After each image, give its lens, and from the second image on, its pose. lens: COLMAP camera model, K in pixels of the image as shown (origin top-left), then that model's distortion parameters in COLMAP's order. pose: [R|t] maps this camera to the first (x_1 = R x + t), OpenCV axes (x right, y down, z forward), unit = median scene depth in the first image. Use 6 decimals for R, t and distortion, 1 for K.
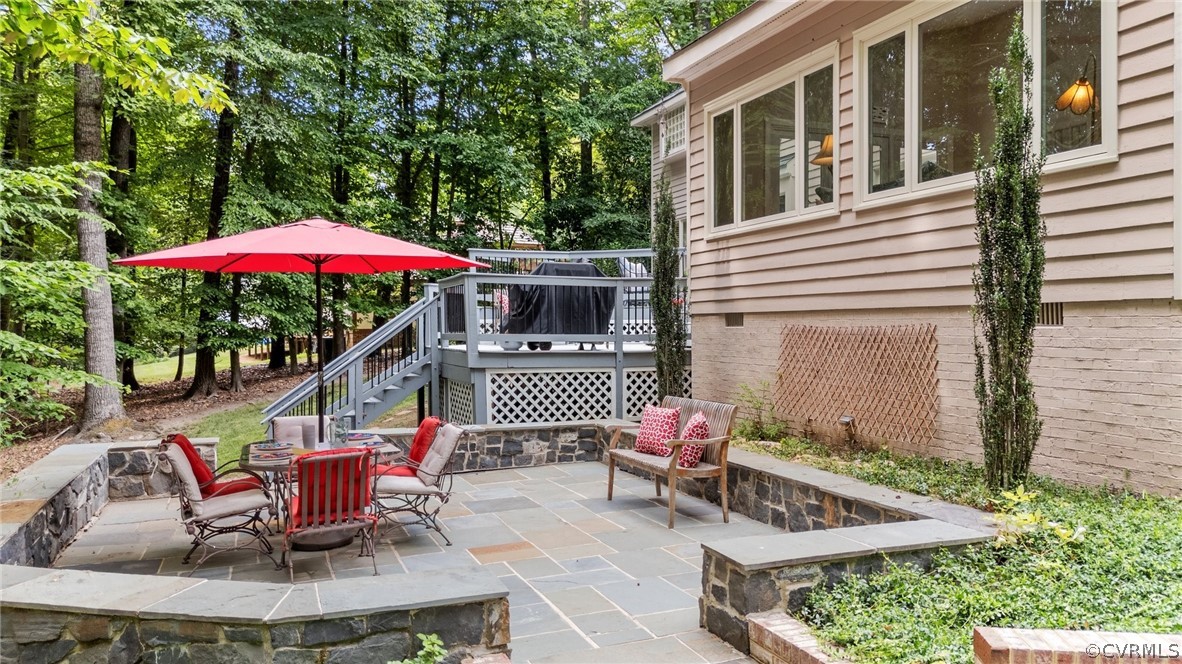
lens RADIAL K [[867.1, 0, 591.0], [0, 867.1, 332.0], [0, 0, 1]] dist [0.096675, -0.122126]
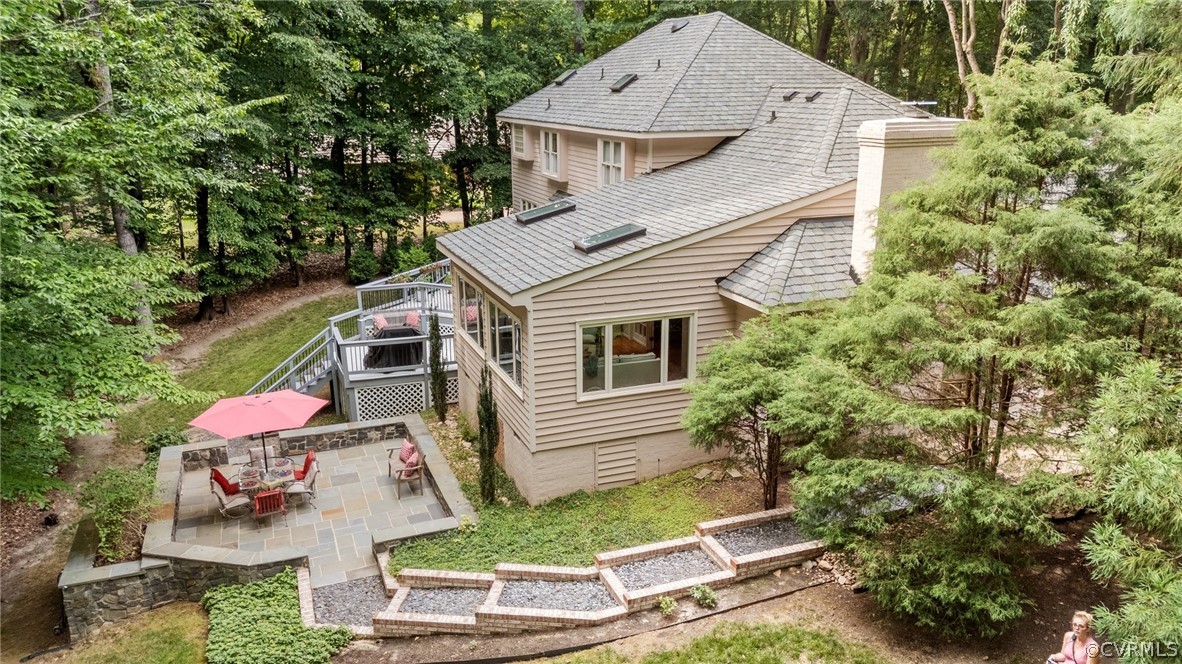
lens RADIAL K [[867.1, 0, 591.0], [0, 867.1, 332.0], [0, 0, 1]] dist [0.096675, -0.122126]
pose [[0.999957, 0.003587, 0.008549, 0.452089], [-0.005732, 0.963958, 0.265993, -0.686990], [-0.007287, -0.266031, 0.963937, -1.023153]]
